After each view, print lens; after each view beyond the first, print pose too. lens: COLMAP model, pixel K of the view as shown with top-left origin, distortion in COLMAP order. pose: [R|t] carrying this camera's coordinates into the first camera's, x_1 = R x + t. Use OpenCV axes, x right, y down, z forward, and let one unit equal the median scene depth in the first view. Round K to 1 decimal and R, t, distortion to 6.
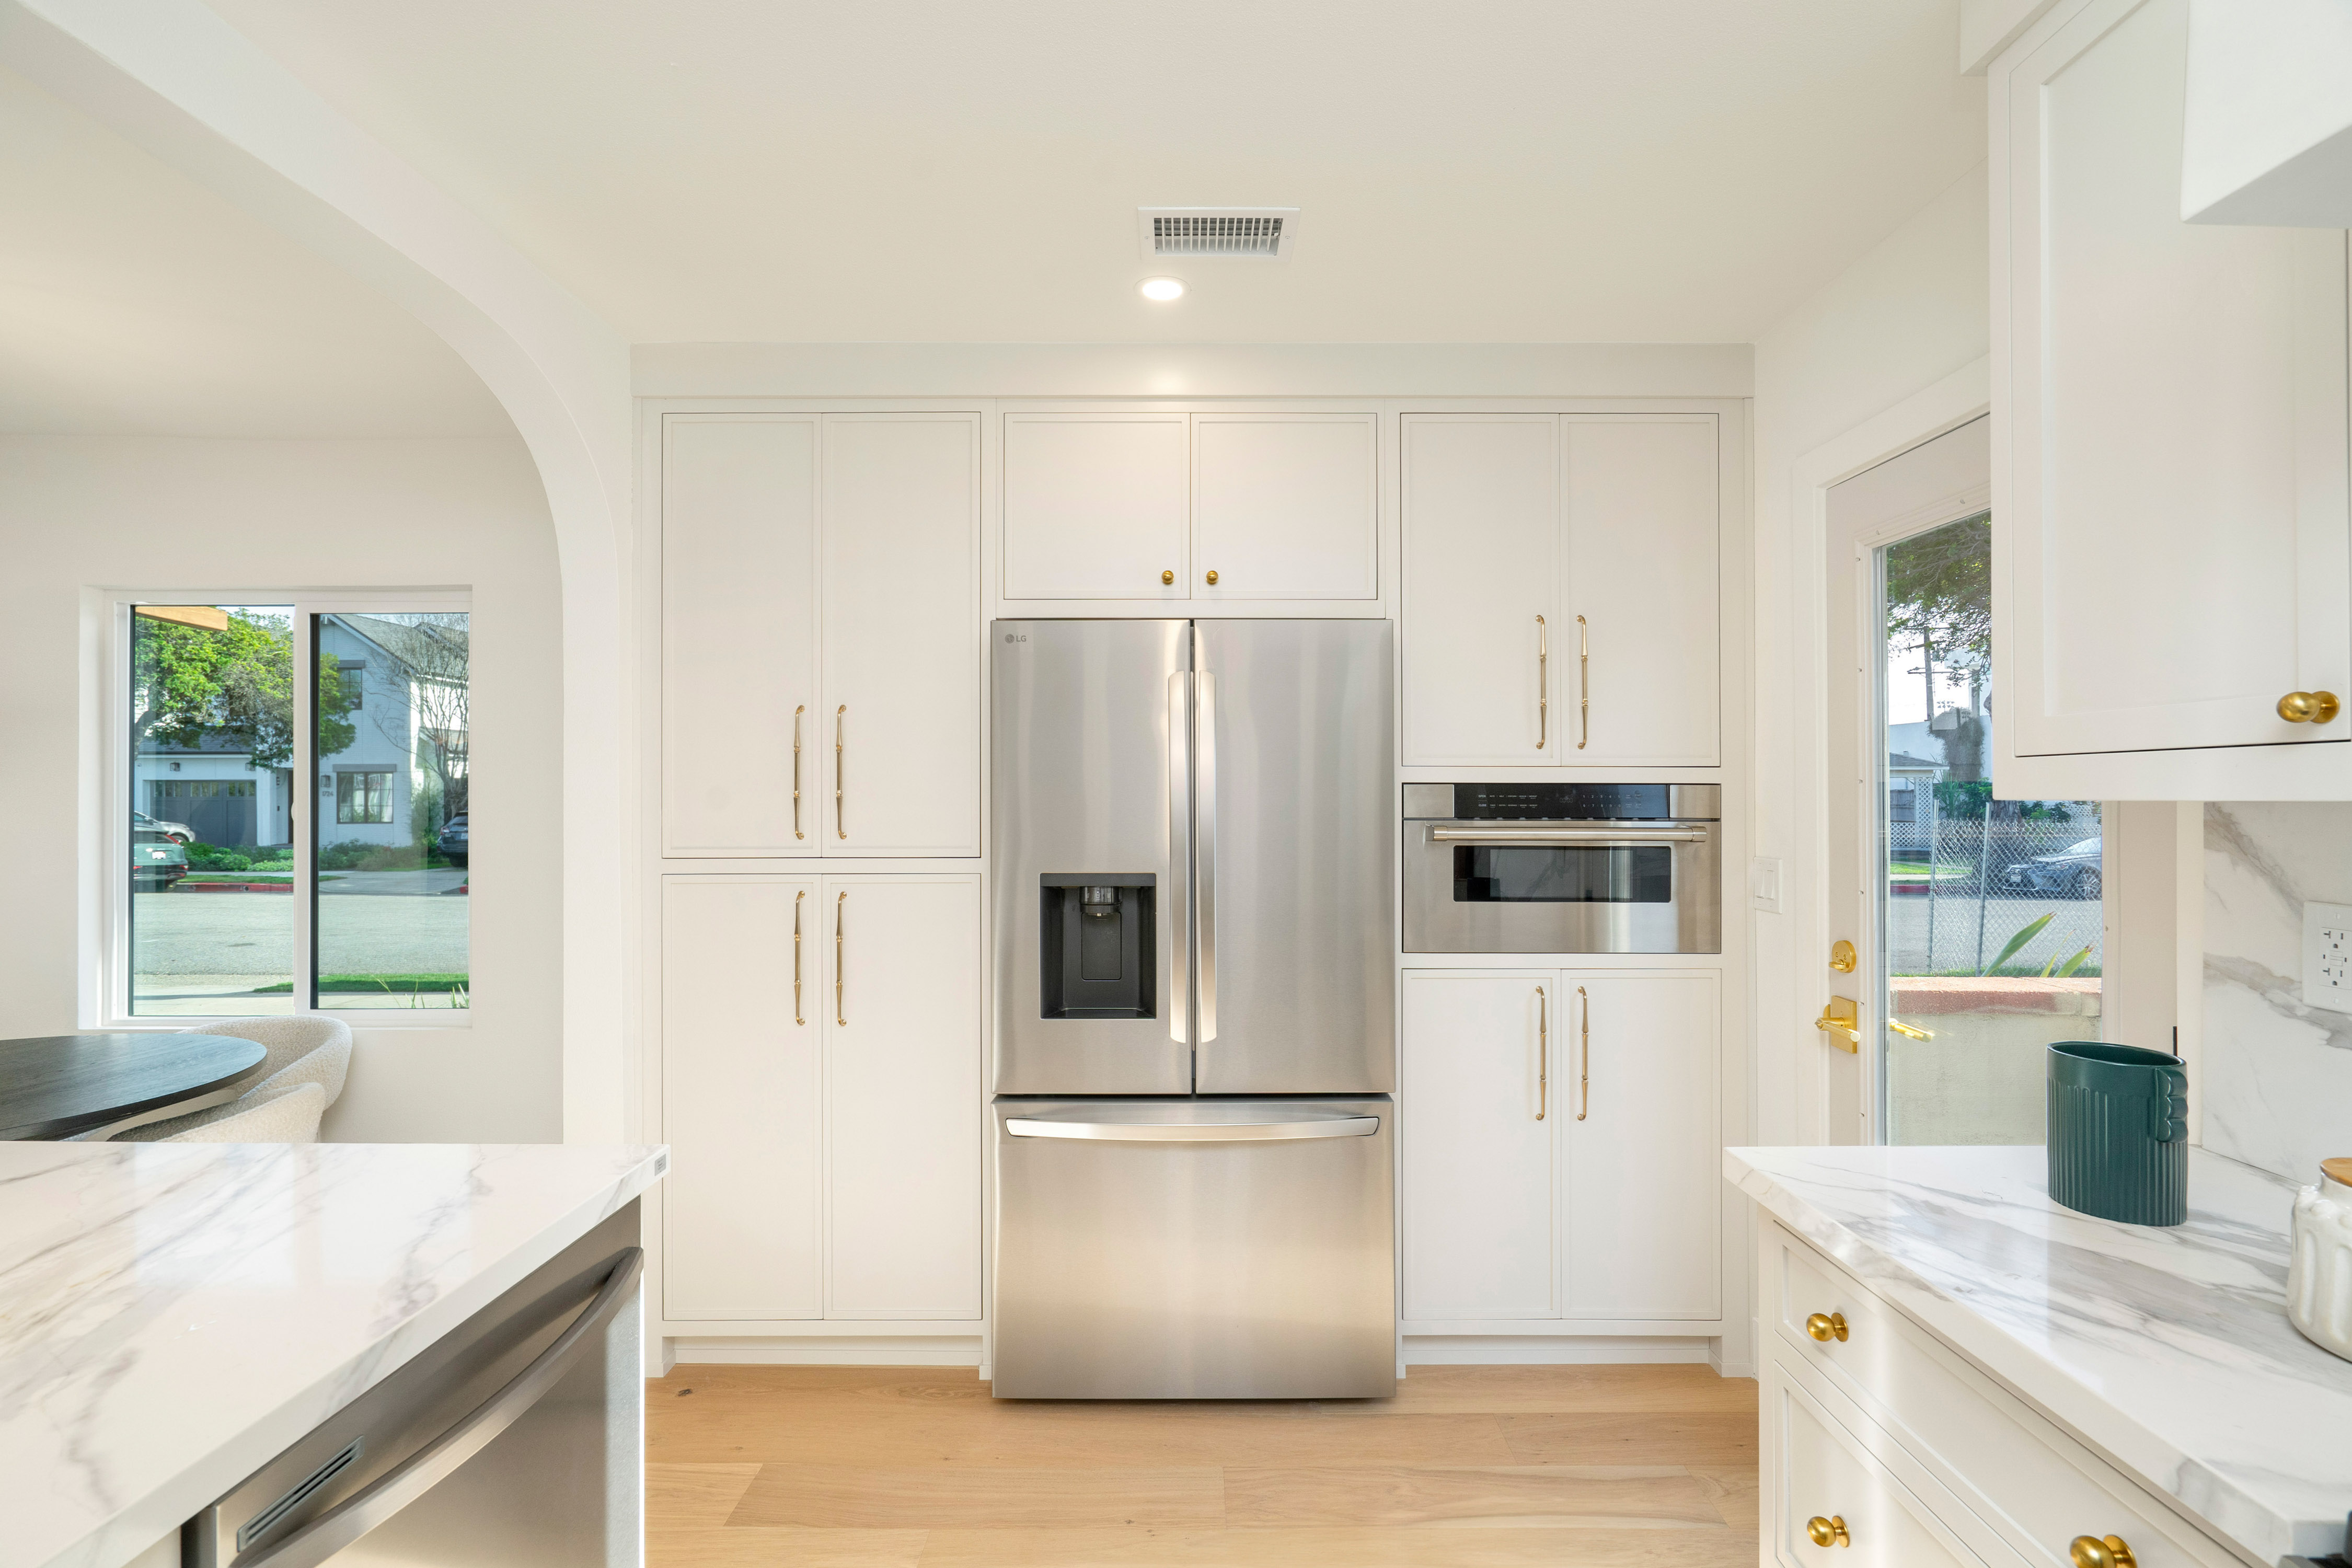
lens RADIAL K [[1061.5, 0, 1193.5], [0, 1061.5, 795.7], [0, 0, 1]] dist [-0.006015, 0.001348]
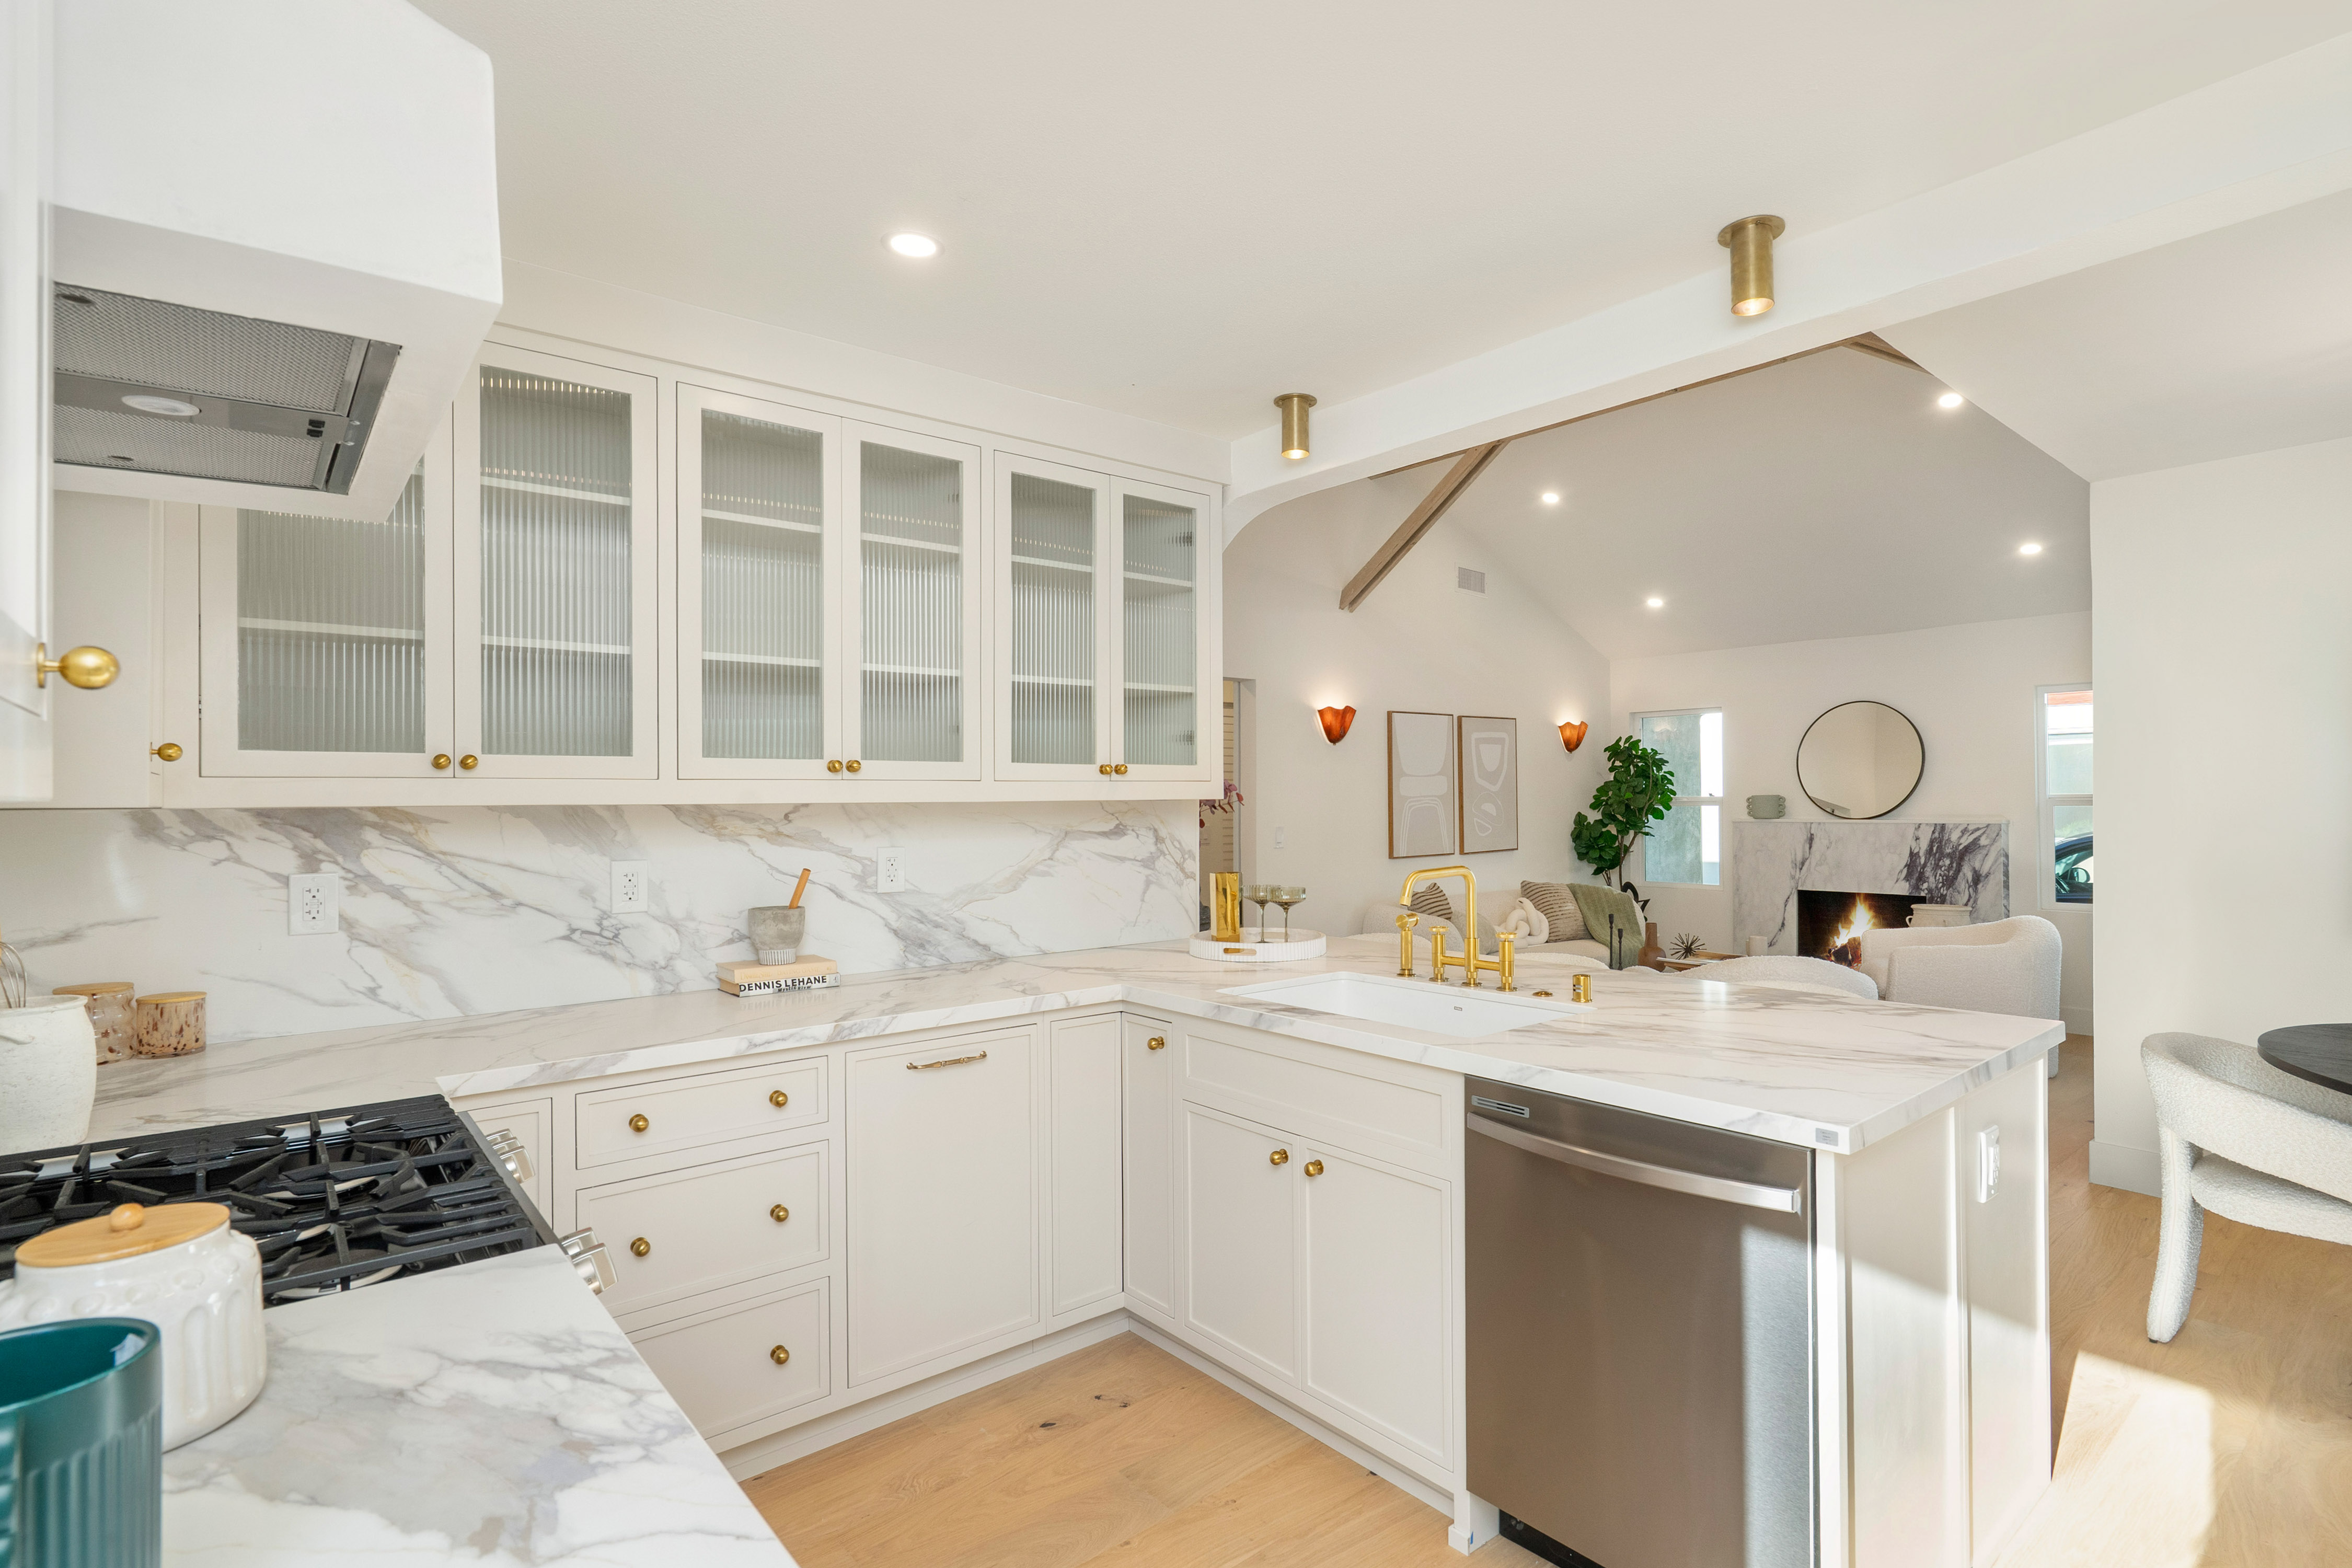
lens RADIAL K [[1142.5, 0, 1235.2], [0, 1142.5, 780.4], [0, 0, 1]] dist [-0.010677, 0.003079]
pose [[-0.753609, -0.004710, -0.657306, 0.938039], [0.008881, 0.999810, -0.017347, 0.012994], [0.657263, -0.018911, -0.753424, 2.008862]]
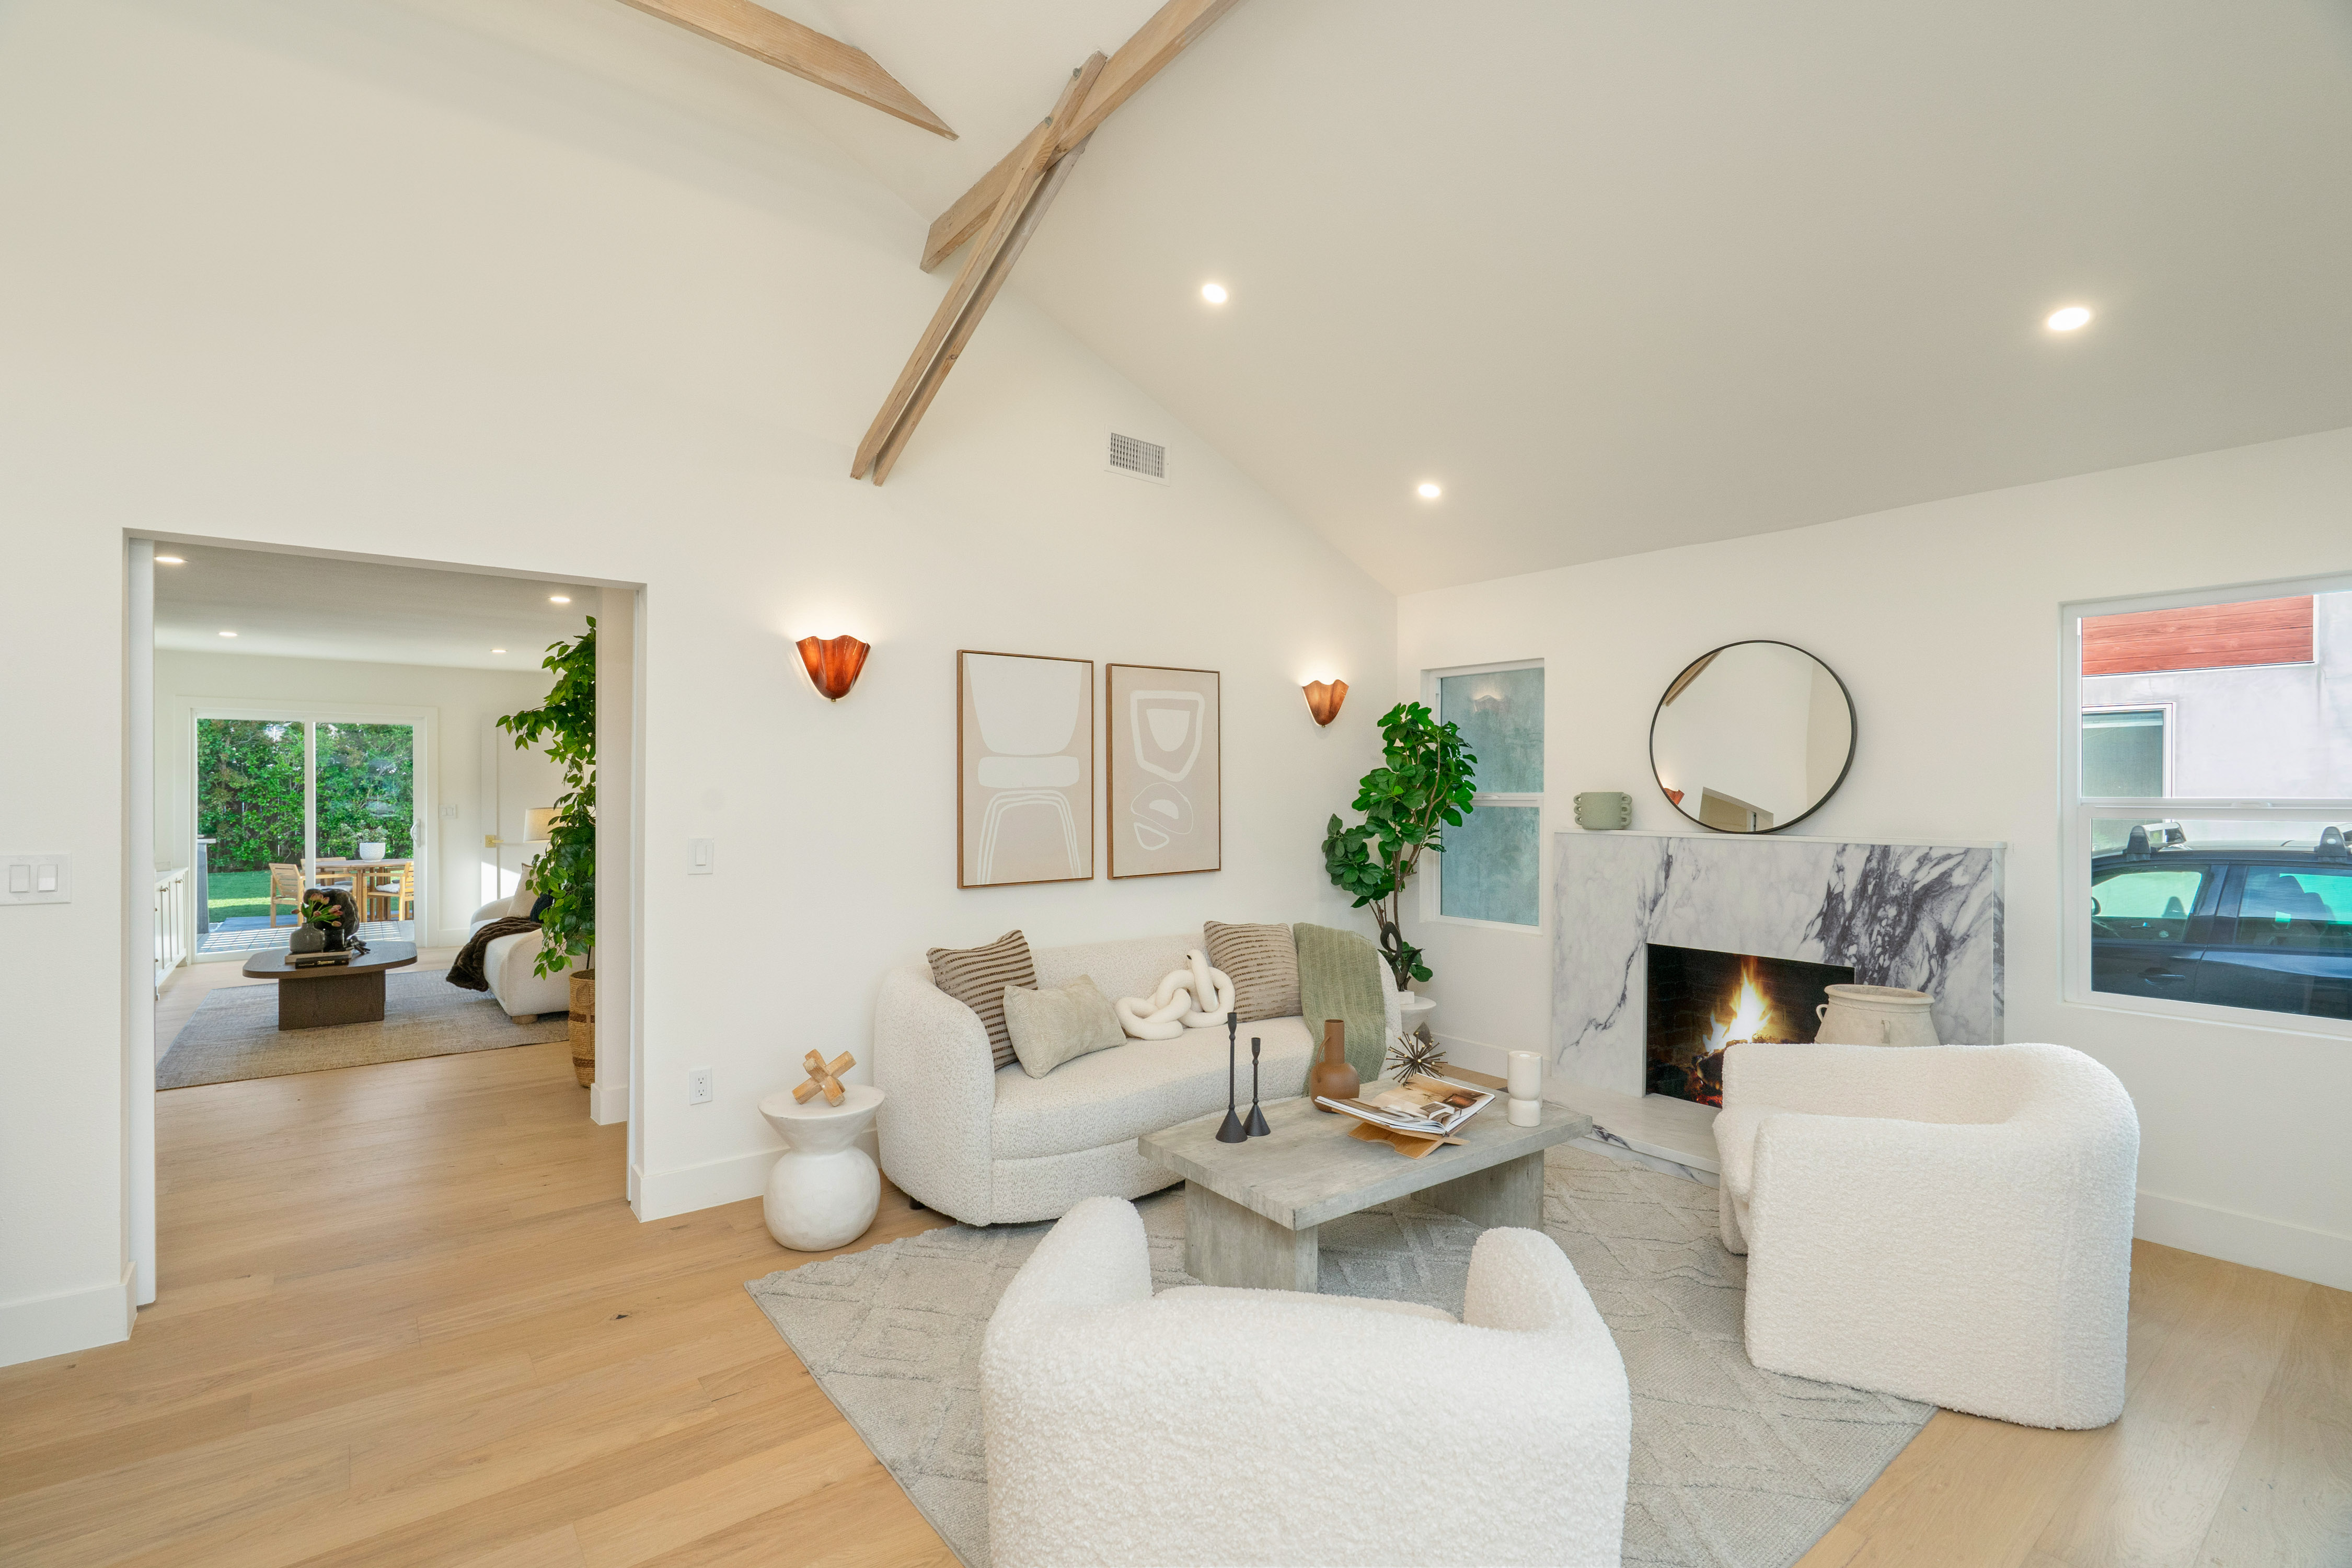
lens RADIAL K [[1061.5, 0, 1162.0], [0, 1061.5, 784.4], [0, 0, 1]] dist [-0.006015, 0.001348]
pose [[-0.794592, -0.005988, -0.607115, -2.524350], [-0.002846, 0.999977, -0.006139, 0.009314], [0.607138, -0.003150, -0.794591, 1.046104]]
